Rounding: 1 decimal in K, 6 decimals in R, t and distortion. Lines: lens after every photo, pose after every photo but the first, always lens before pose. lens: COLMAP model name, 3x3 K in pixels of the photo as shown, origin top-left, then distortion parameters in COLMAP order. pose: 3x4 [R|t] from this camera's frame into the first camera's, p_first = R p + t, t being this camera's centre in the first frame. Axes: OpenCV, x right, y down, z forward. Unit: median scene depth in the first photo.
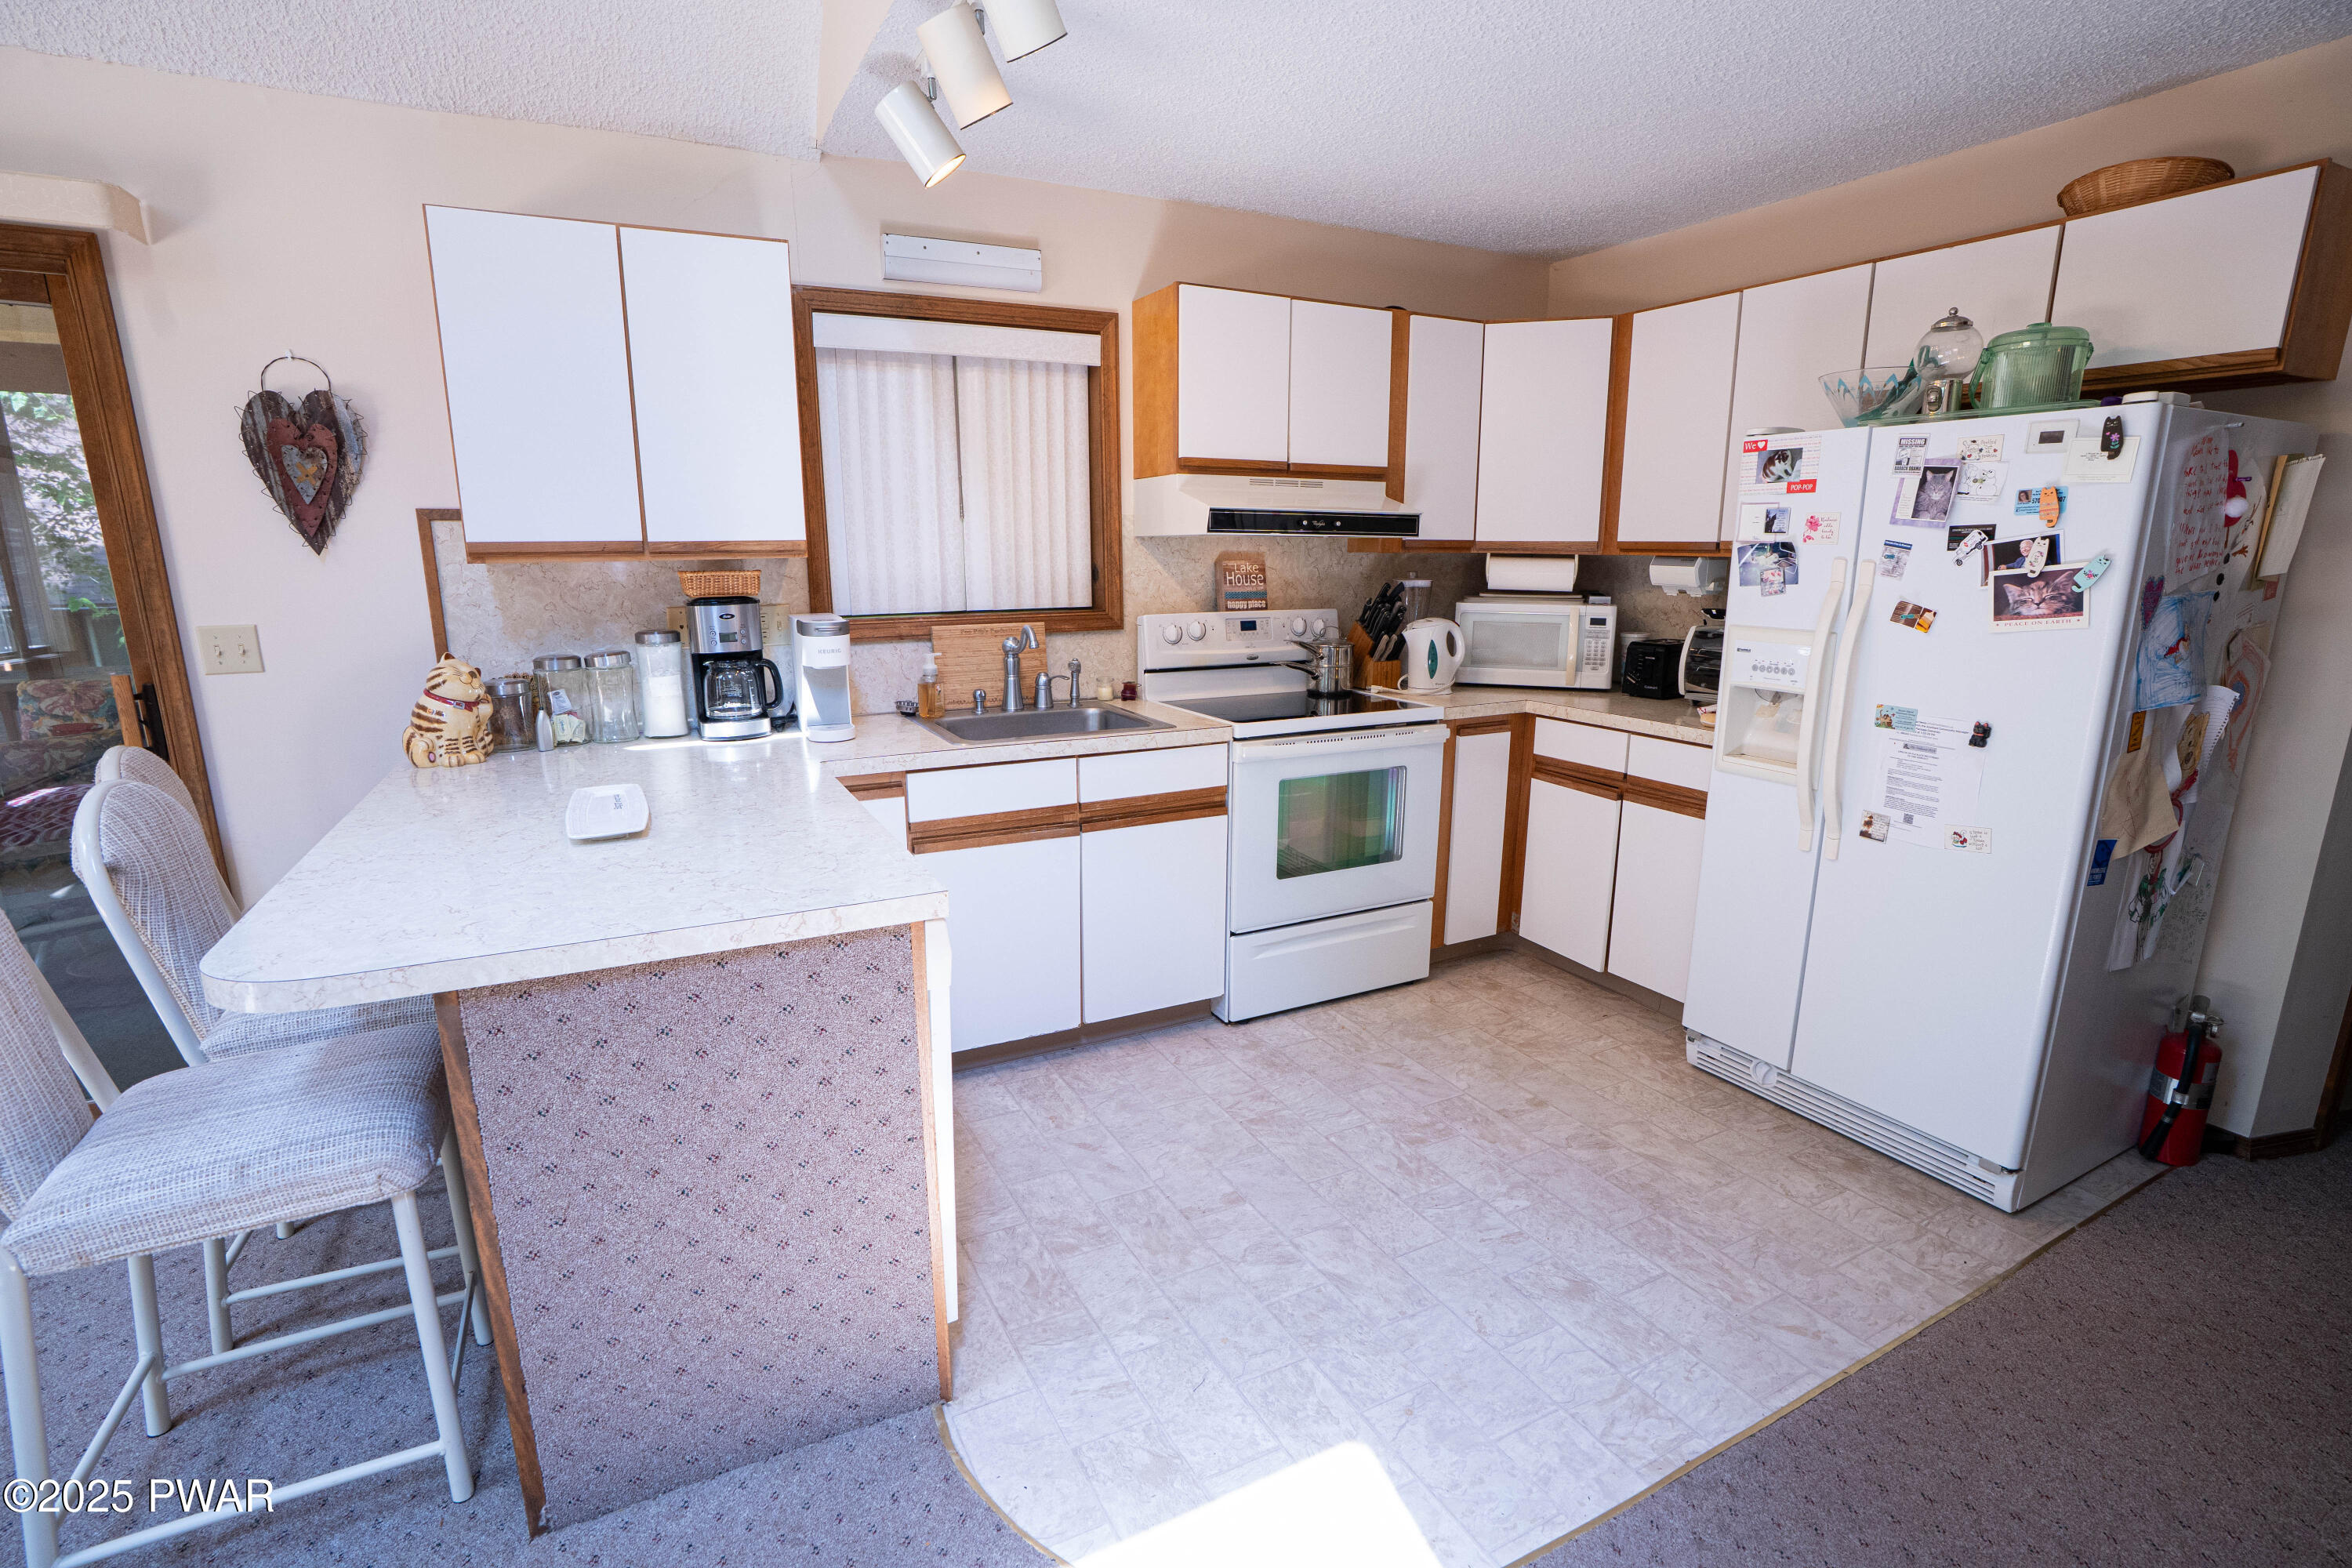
lens RADIAL K [[1077.9, 0, 1170.8], [0, 1077.9, 791.7], [0, 0, 1]] dist [-0.056817, 0.012608]
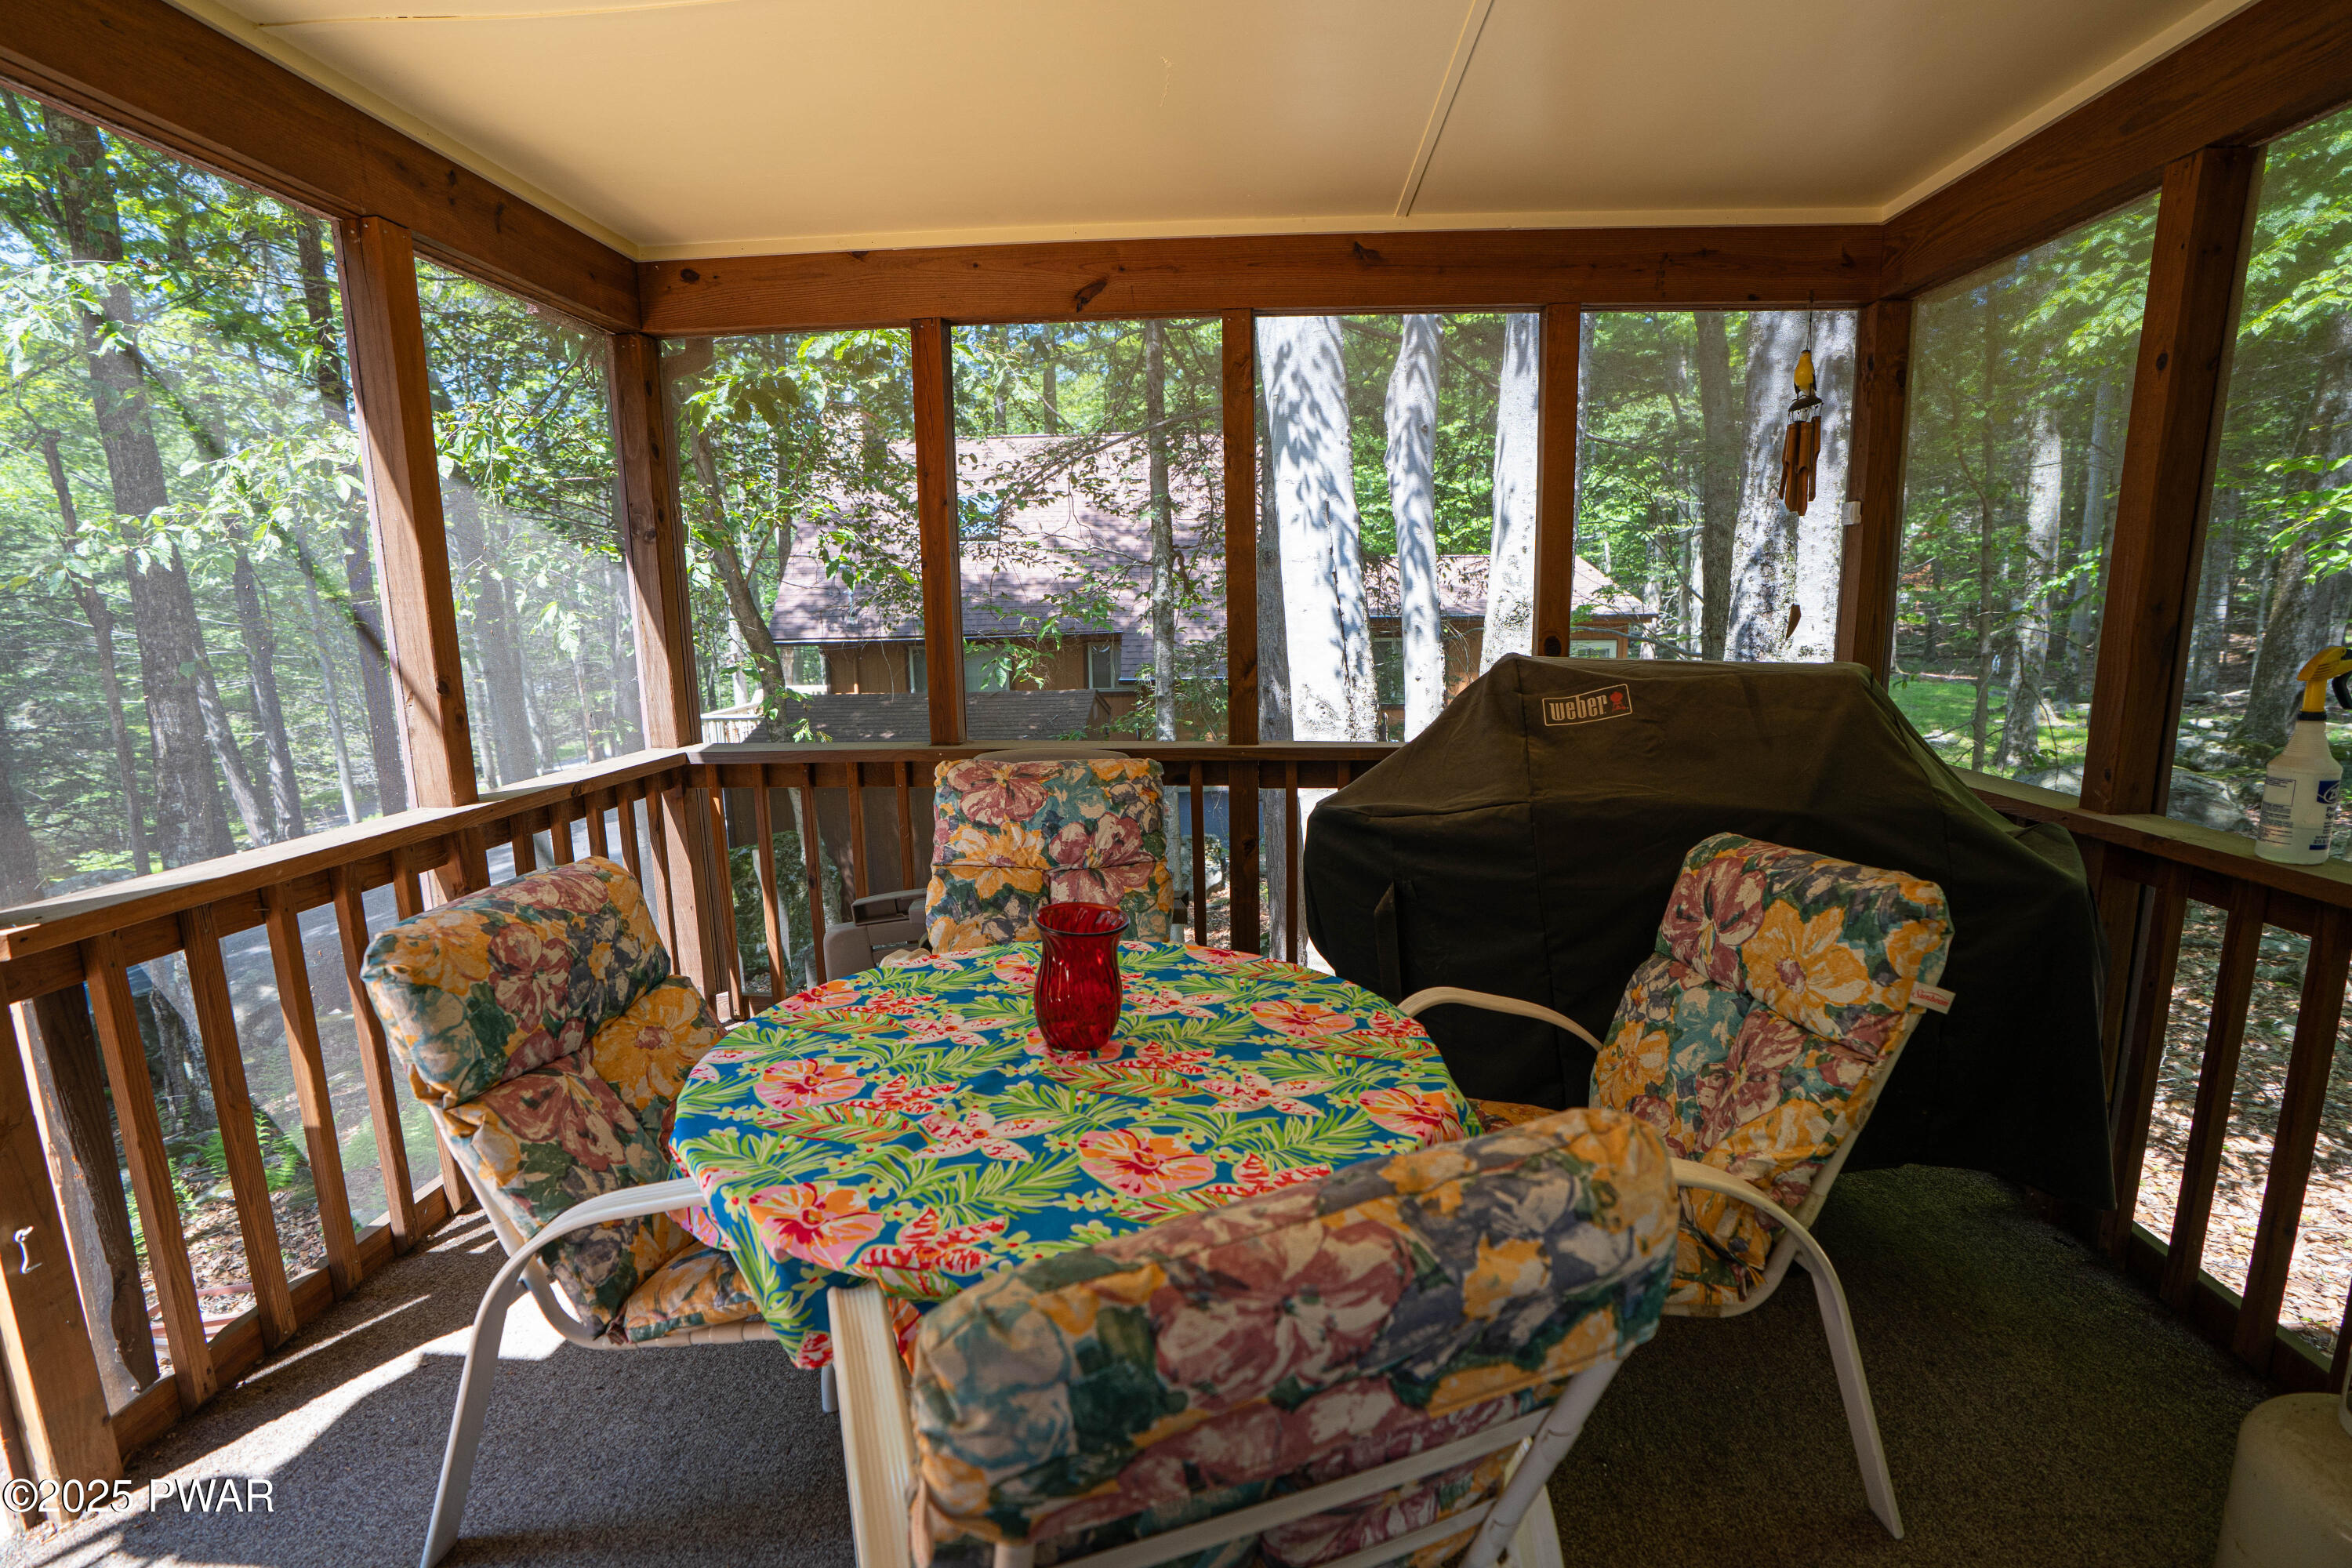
lens RADIAL K [[1077.9, 0, 1170.8], [0, 1077.9, 791.7], [0, 0, 1]] dist [-0.056817, 0.012608]
pose [[0.855204, 0.095942, -0.509335, -0.683933], [-0.114346, 0.993429, -0.004865, -0.102656], [0.505521, 0.062401, 0.860555, 0.523443]]
